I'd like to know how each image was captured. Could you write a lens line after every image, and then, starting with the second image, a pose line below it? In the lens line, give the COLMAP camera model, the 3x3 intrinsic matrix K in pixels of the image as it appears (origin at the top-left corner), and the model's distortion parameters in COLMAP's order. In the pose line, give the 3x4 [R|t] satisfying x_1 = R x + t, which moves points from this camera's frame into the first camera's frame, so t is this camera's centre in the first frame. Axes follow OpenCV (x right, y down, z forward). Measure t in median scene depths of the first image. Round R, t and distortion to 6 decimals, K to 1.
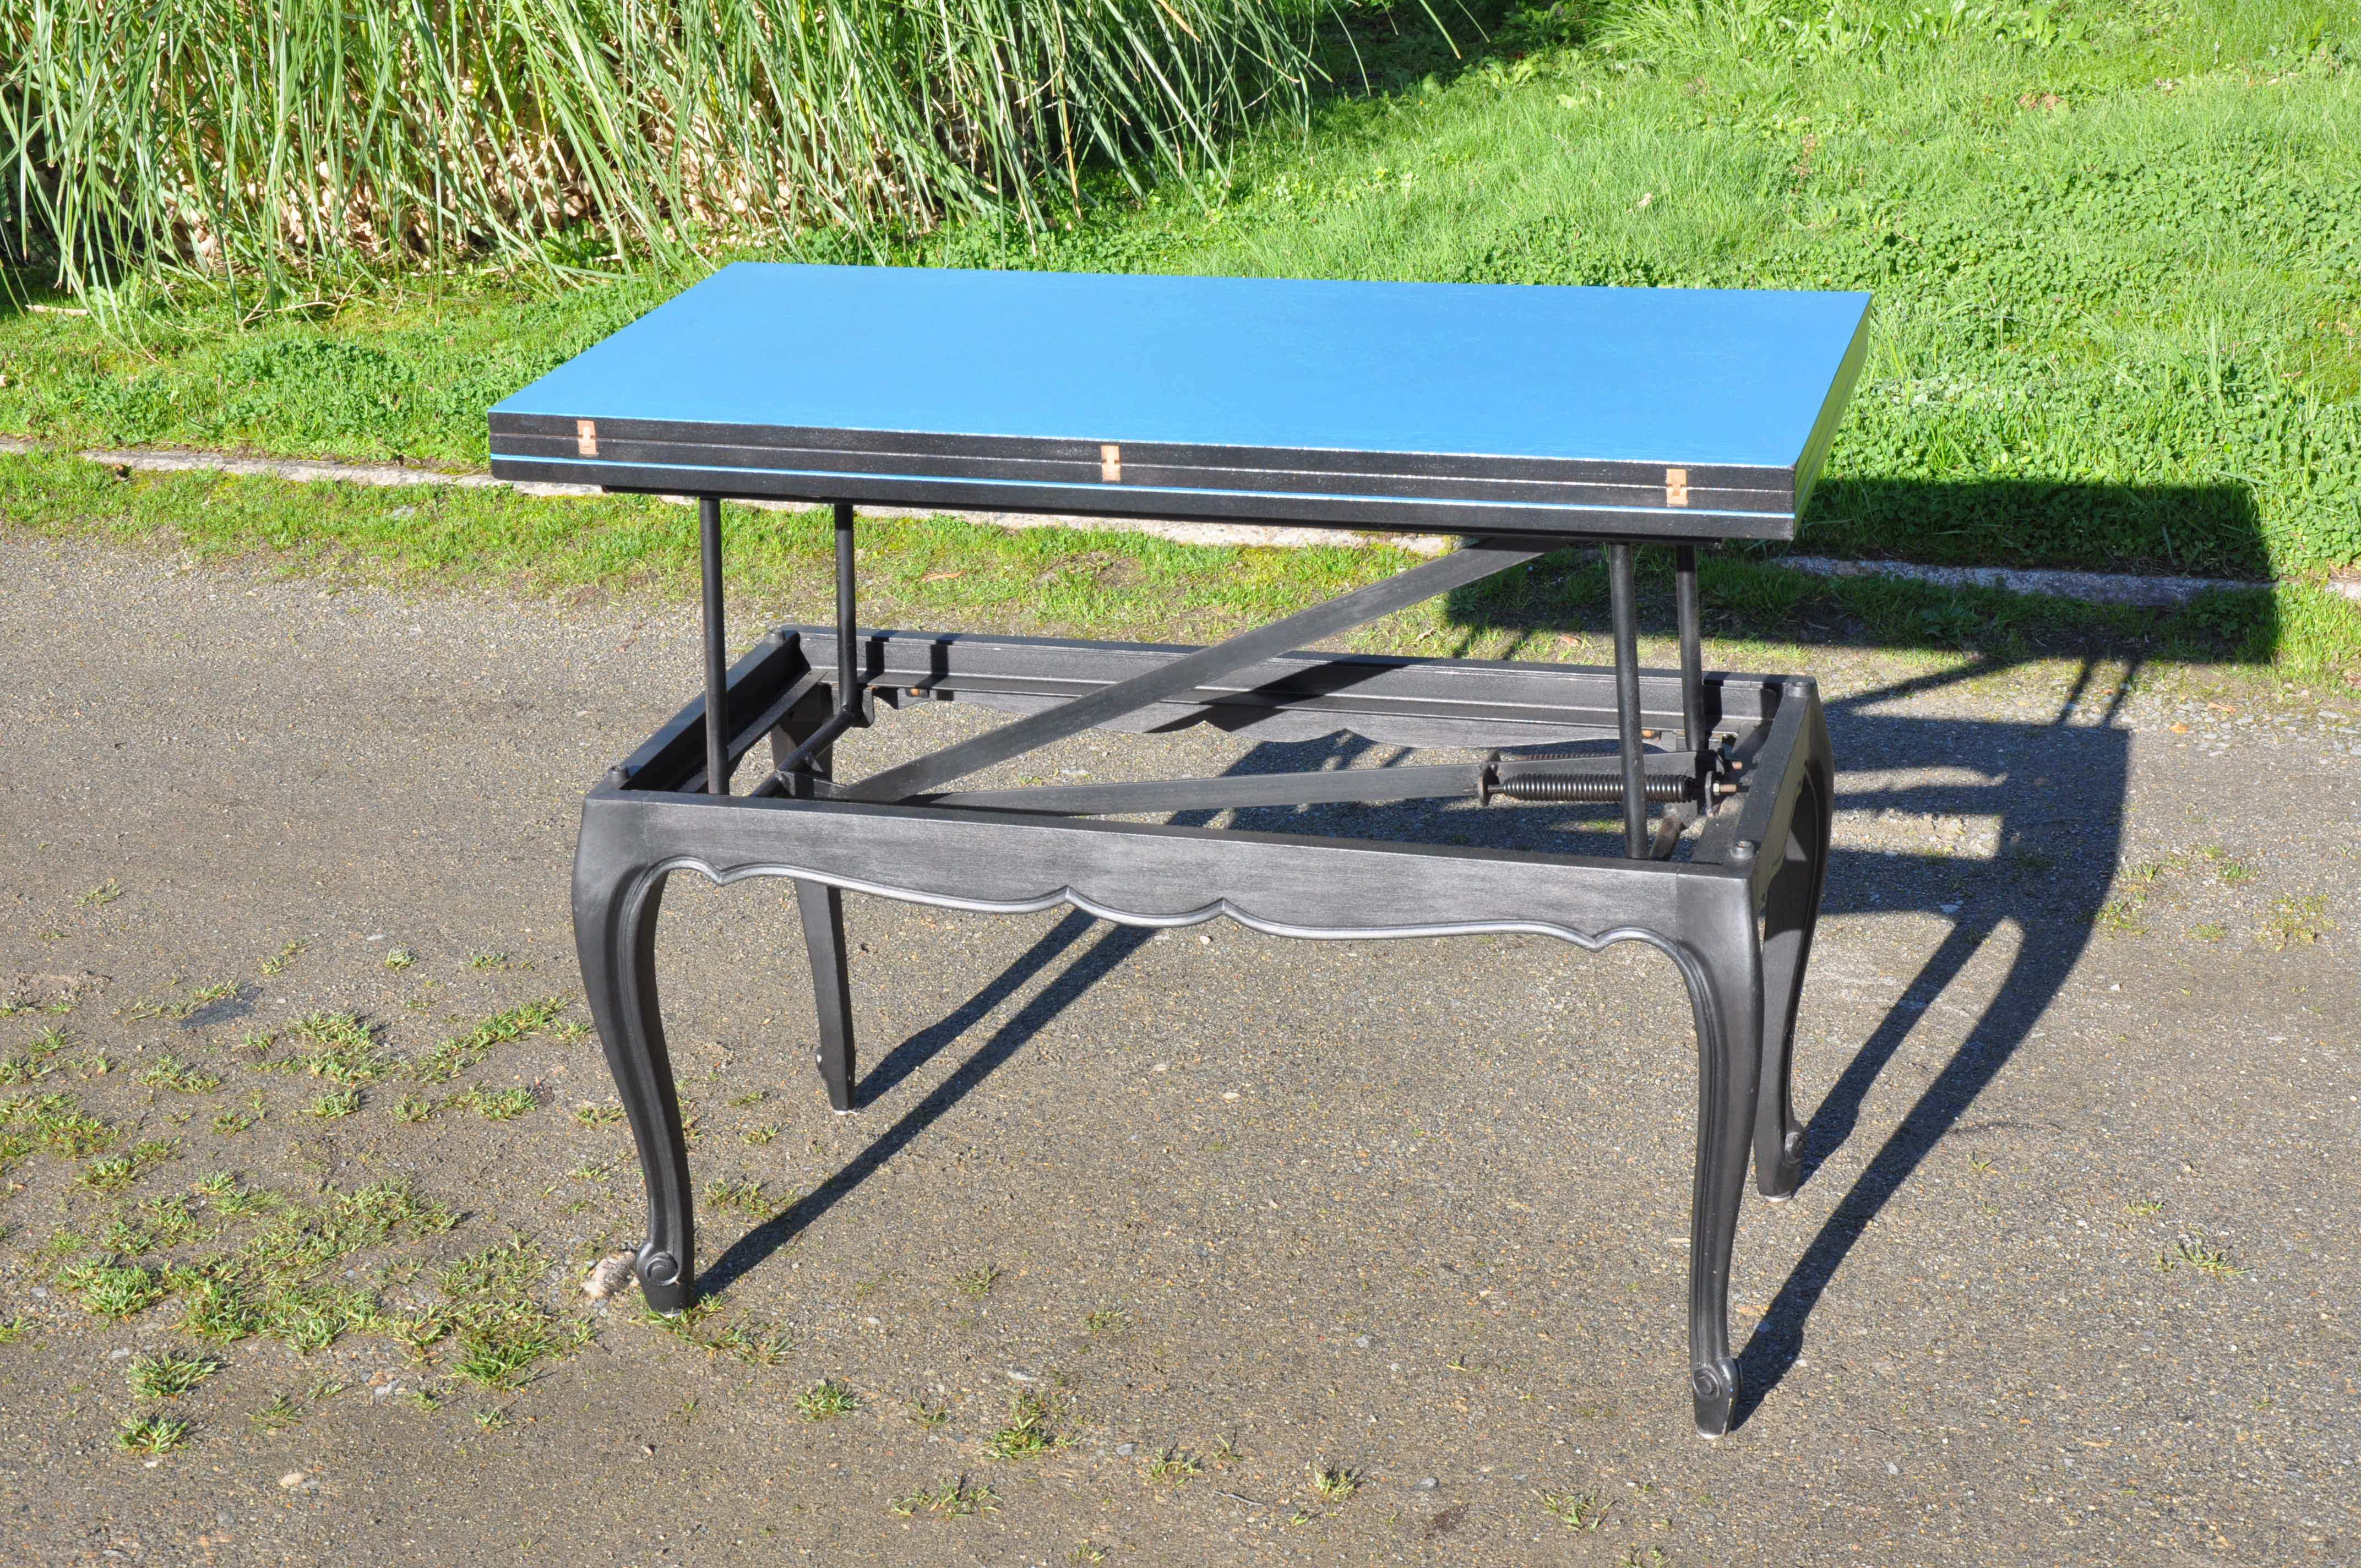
lens RADIAL K [[3882.0, 0, 1172.7], [0, 3882.0, 789.1], [0, 0, 1]] dist [0.265236, 0.000000]
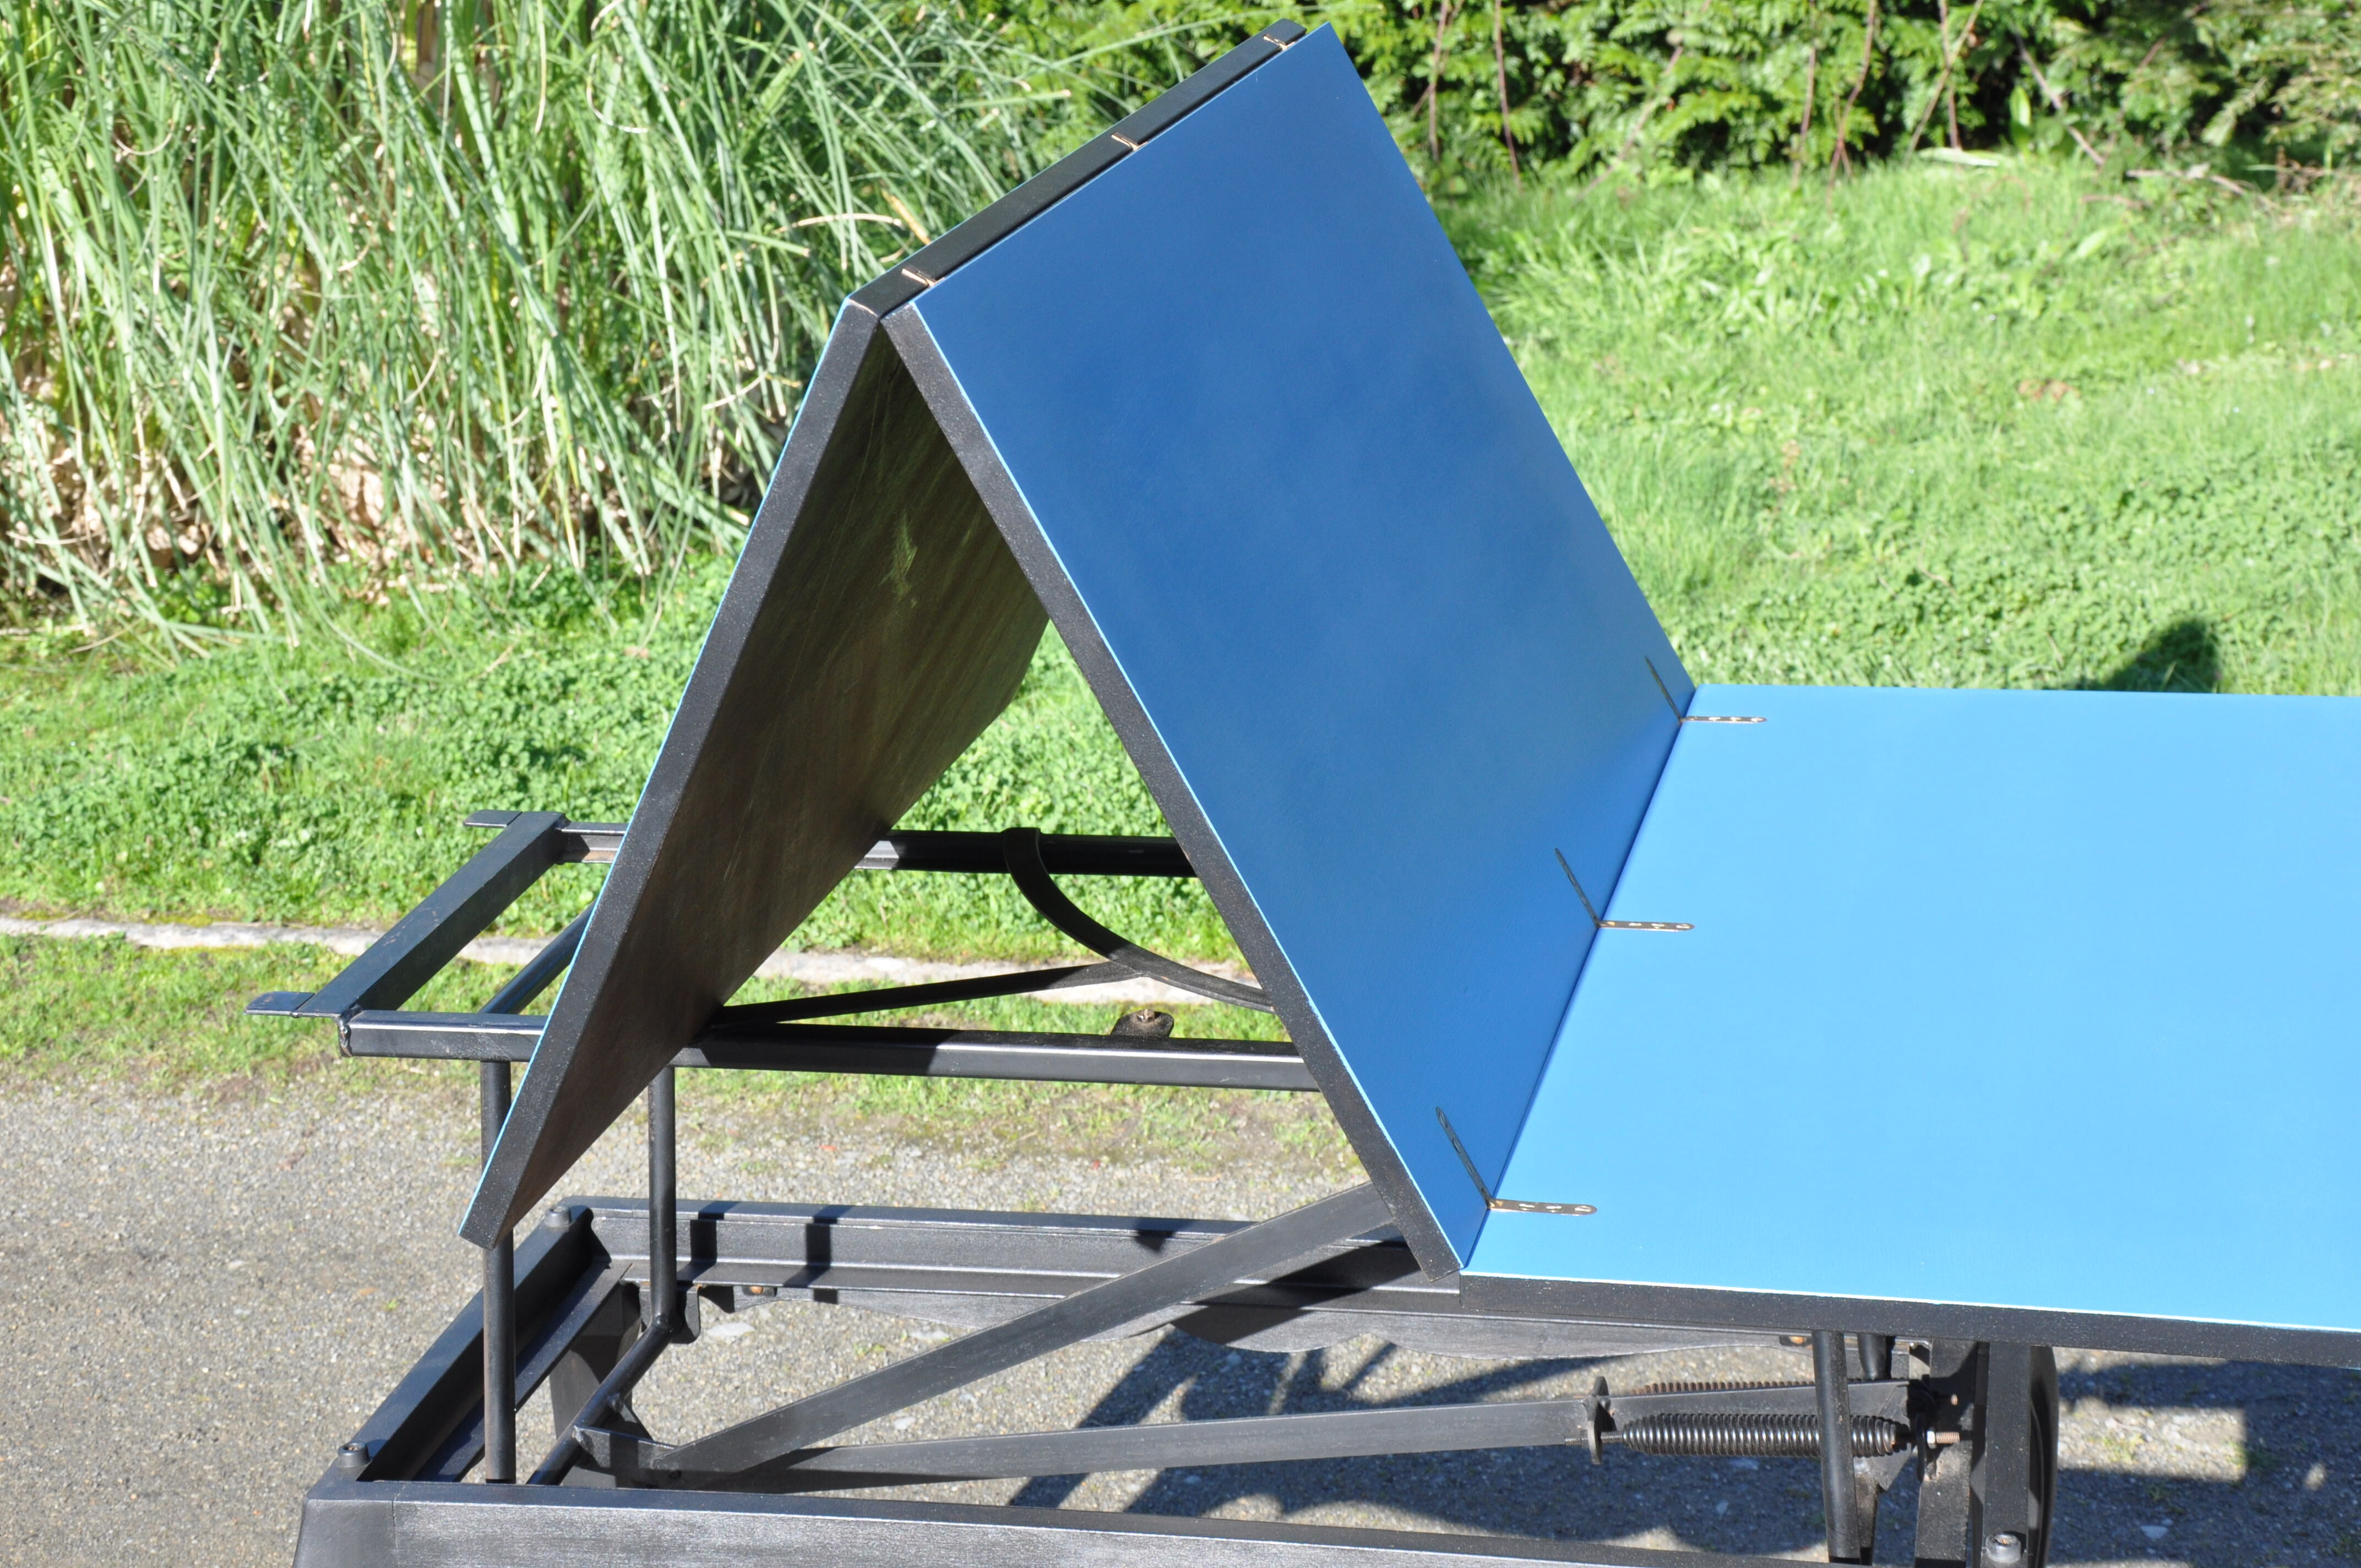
lens RADIAL K [[4635.8, 0, 1186.1], [0, 4635.8, 782.6], [0, 0, 1]] dist [0.351186, 0.000000]
pose [[0.997081, -0.016612, 0.074522, -0.033011], [0.022170, 0.996983, -0.074392, -0.034006], [-0.073062, 0.075827, 0.994441, 0.090236]]
